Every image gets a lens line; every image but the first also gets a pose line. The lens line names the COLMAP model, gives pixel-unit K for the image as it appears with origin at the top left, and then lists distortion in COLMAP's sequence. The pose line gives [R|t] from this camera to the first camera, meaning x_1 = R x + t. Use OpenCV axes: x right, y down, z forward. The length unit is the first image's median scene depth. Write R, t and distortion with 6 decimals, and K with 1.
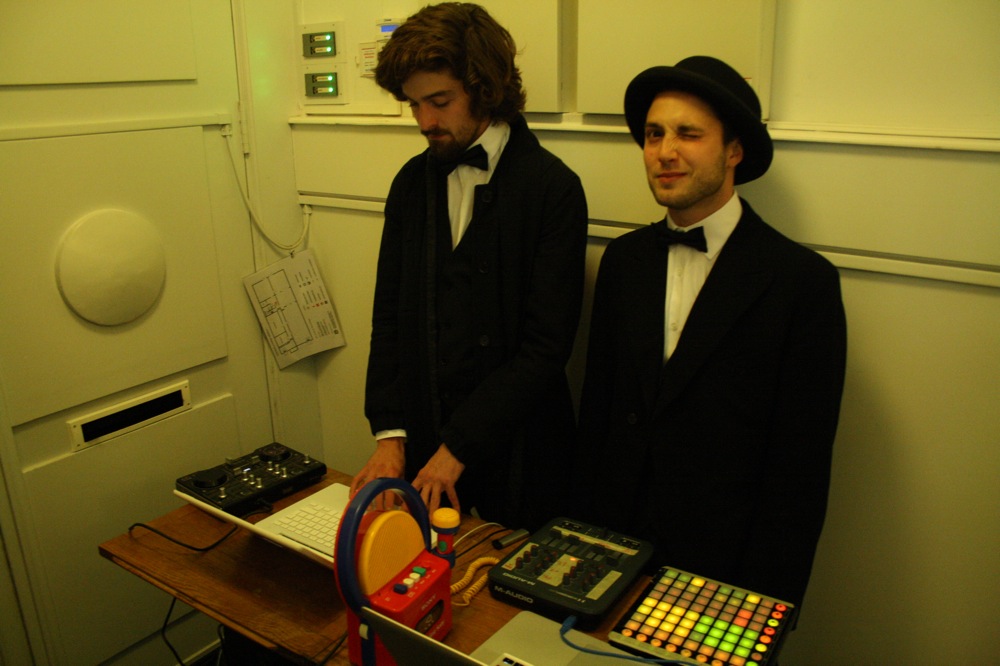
lens RADIAL K [[816.7, 0, 500.0], [0, 816.7, 333.0], [0, 0, 1]] dist [-0.146911, 0.120842]
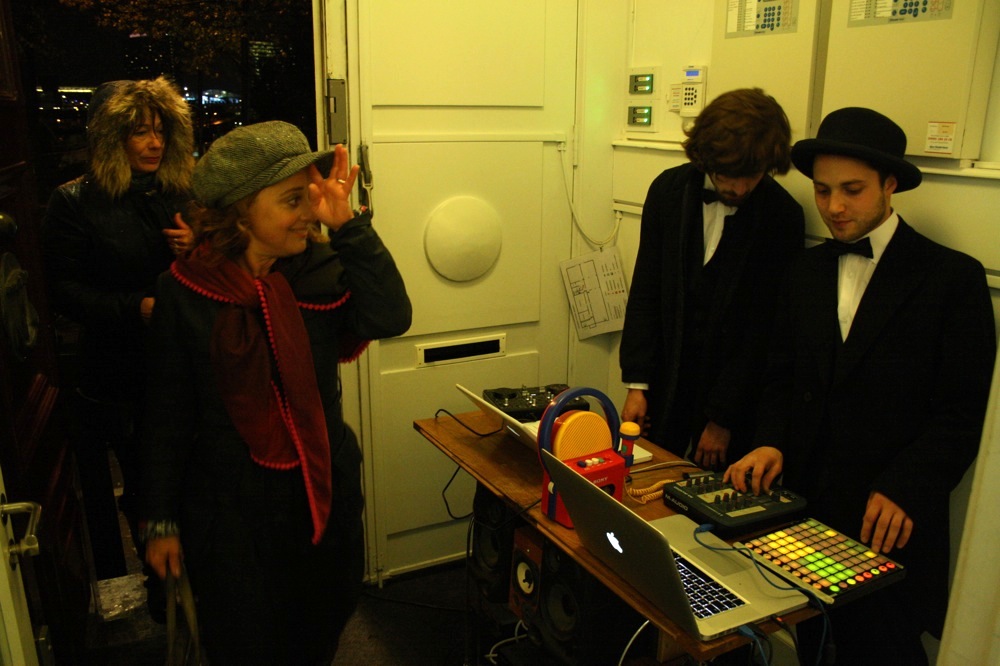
lens RADIAL K [[816.7, 0, 500.0], [0, 816.7, 333.0], [0, 0, 1]] dist [-0.146911, 0.120842]
pose [[0.889502, 0.145027, -0.433304, 0.180315], [-0.159982, 0.987118, 0.001972, 0.057848], [0.428009, 0.067567, 0.901245, -0.205673]]
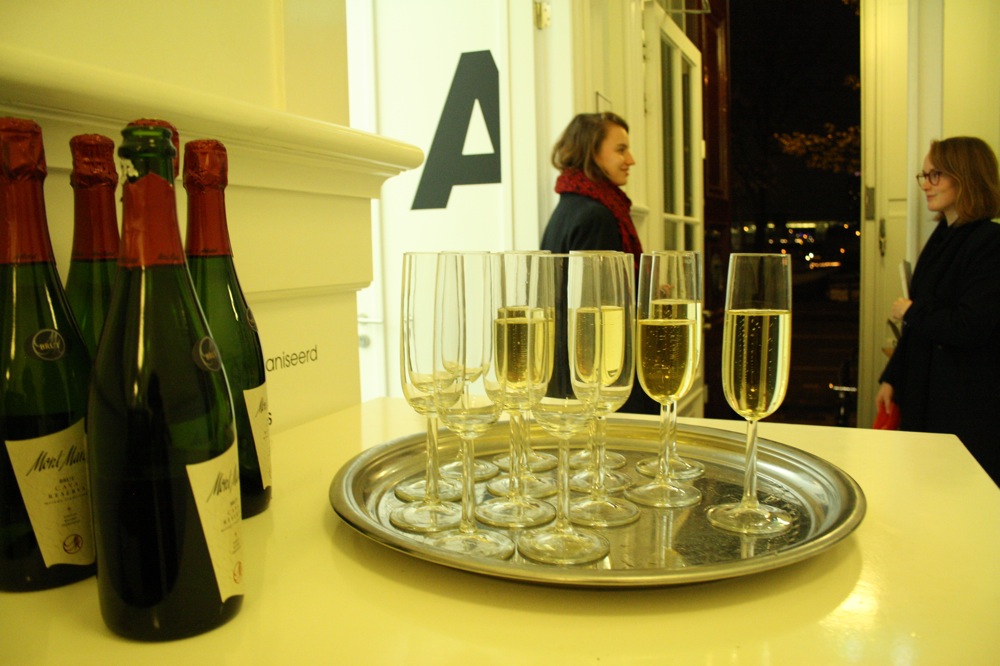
lens RADIAL K [[816.7, 0, 500.0], [0, 816.7, 333.0], [0, 0, 1]] dist [-0.146911, 0.120842]
pose [[0.257036, 0.106901, -0.960471, 1.306030], [-0.273696, 0.961224, 0.033740, 0.337795], [0.926835, 0.254205, 0.276328, -0.767960]]
